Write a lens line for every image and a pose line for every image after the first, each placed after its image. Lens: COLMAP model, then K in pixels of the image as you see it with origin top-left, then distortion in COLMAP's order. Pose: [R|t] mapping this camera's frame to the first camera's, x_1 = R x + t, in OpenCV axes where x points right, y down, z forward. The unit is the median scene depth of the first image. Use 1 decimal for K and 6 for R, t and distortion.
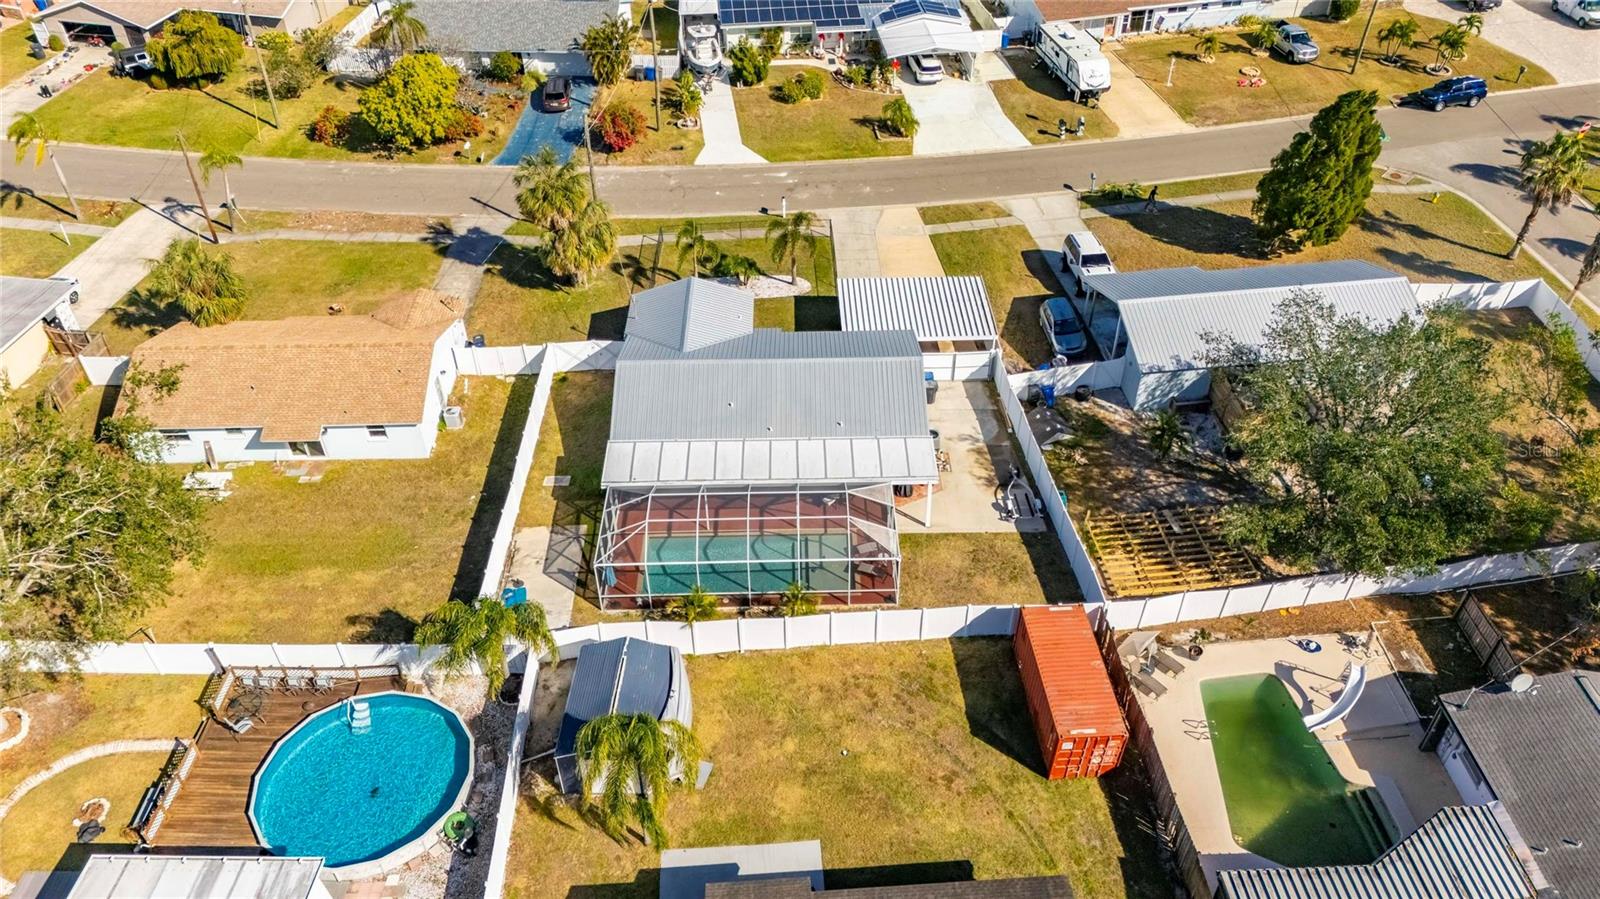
lens RADIAL K [[1170.1, 0, 809.0], [0, 1170.1, 461.6], [0, 0, 1]] dist [0.067185, -0.061015]
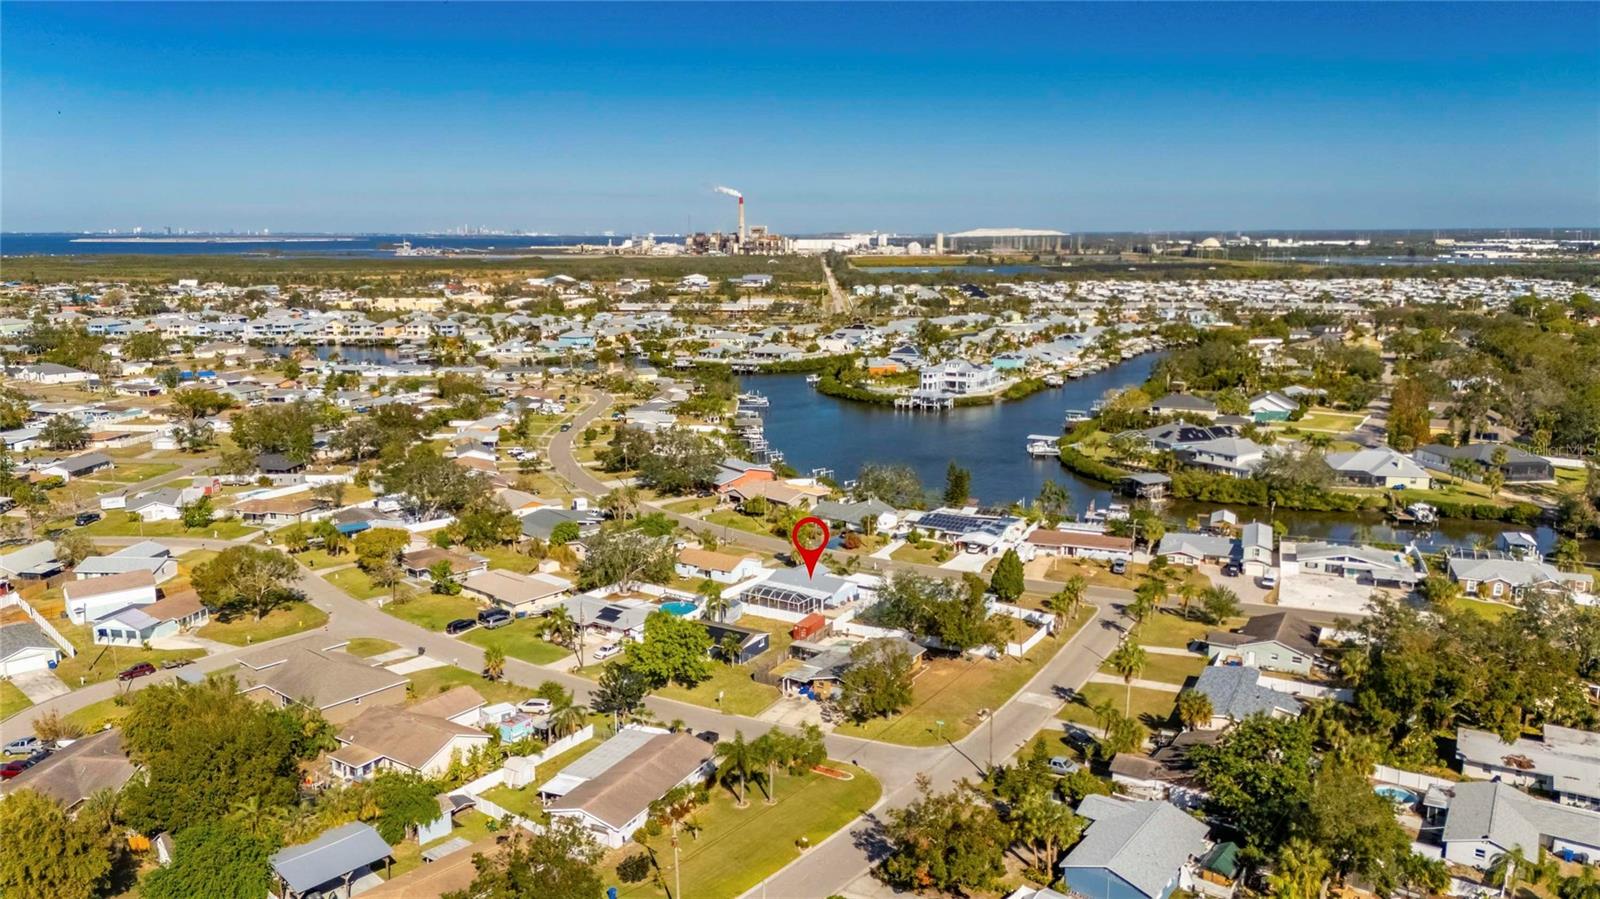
lens RADIAL K [[1170.1, 0, 799.3], [0, 1170.1, 440.5], [0, 0, 1]] dist [0.067185, -0.061015]
pose [[0.821493, 0.103823, -0.560687, 1.598723], [-0.371631, 0.843253, -0.388350, 0.821276], [0.432482, 0.527395, 0.731310, -1.596298]]
